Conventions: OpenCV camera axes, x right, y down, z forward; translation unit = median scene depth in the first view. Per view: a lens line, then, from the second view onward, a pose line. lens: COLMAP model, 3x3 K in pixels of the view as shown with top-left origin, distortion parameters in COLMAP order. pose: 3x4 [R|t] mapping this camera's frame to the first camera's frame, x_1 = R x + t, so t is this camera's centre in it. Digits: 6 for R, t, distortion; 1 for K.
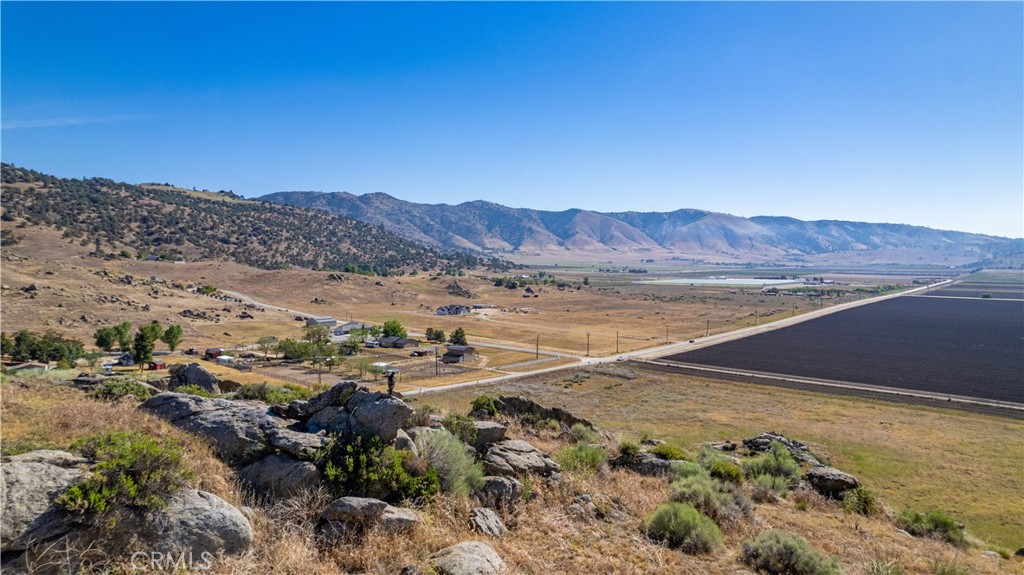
lens RADIAL K [[650.7, 0, 513.0], [0, 650.7, 293.2], [0, 0, 1]] dist [-0.068749, 0.073047]
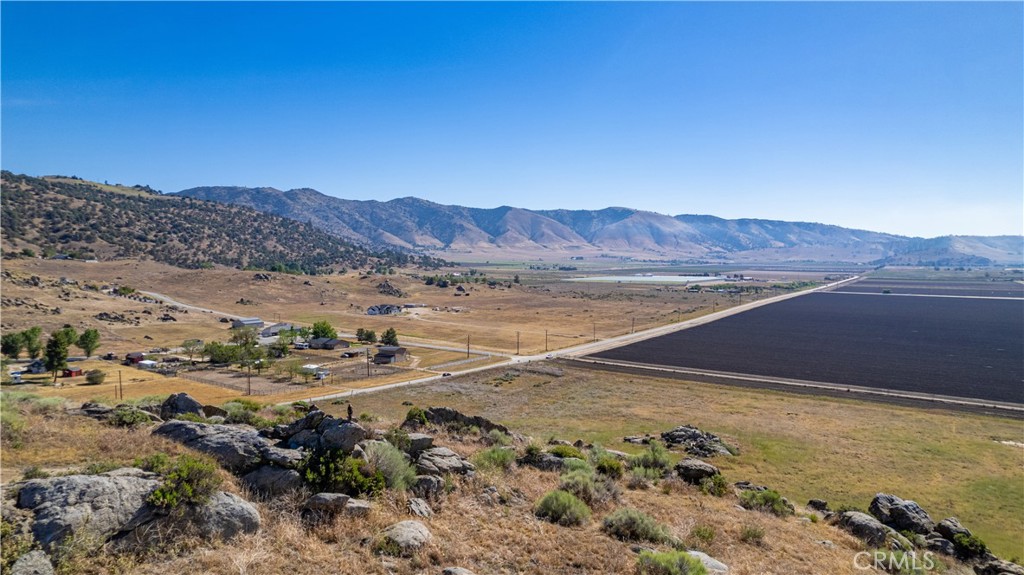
lens RADIAL K [[650.7, 0, 513.6], [0, 650.7, 293.8], [0, 0, 1]] dist [-0.068749, 0.073047]
pose [[0.994359, -0.006144, 0.105886, 0.000217], [0.005556, 0.999967, 0.005846, -0.001409], [-0.105918, -0.005225, 0.994361, -0.004930]]
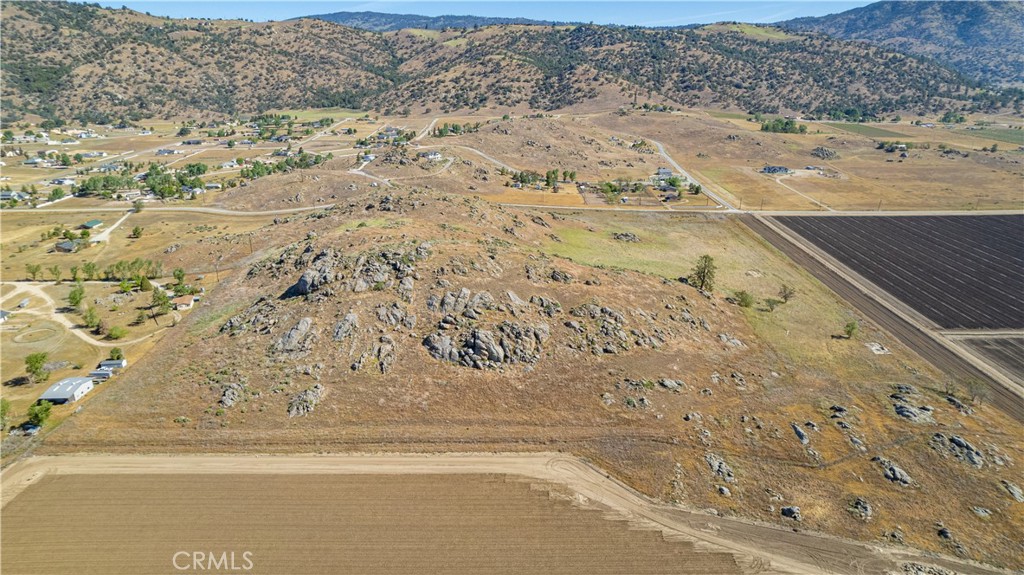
lens RADIAL K [[650.7, 0, 517.1], [0, 650.7, 294.9], [0, 0, 1]] dist [-0.068749, 0.073047]
pose [[0.636762, 0.249316, -0.729641, 0.318003], [-0.027611, 0.953048, 0.301557, -0.060628], [0.770566, -0.171874, 0.613748, -0.200476]]
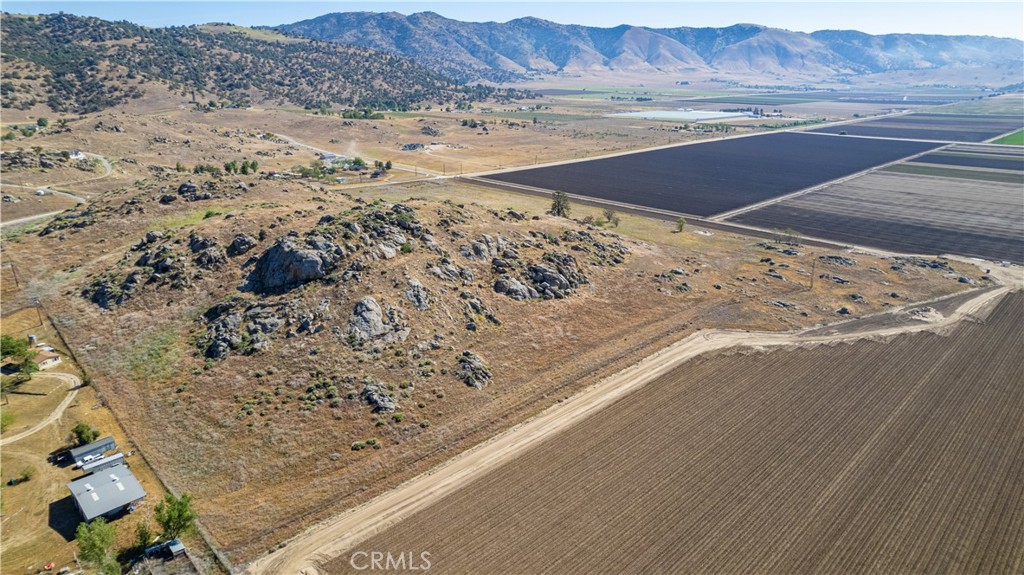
lens RADIAL K [[650.7, 0, 512.3], [0, 650.7, 292.1], [0, 0, 1]] dist [-0.068749, 0.073047]
pose [[0.994898, 0.025742, -0.097550, 0.150197], [0.001783, 0.962263, 0.272116, -0.029911], [0.100874, -0.270902, 0.957307, -0.296827]]
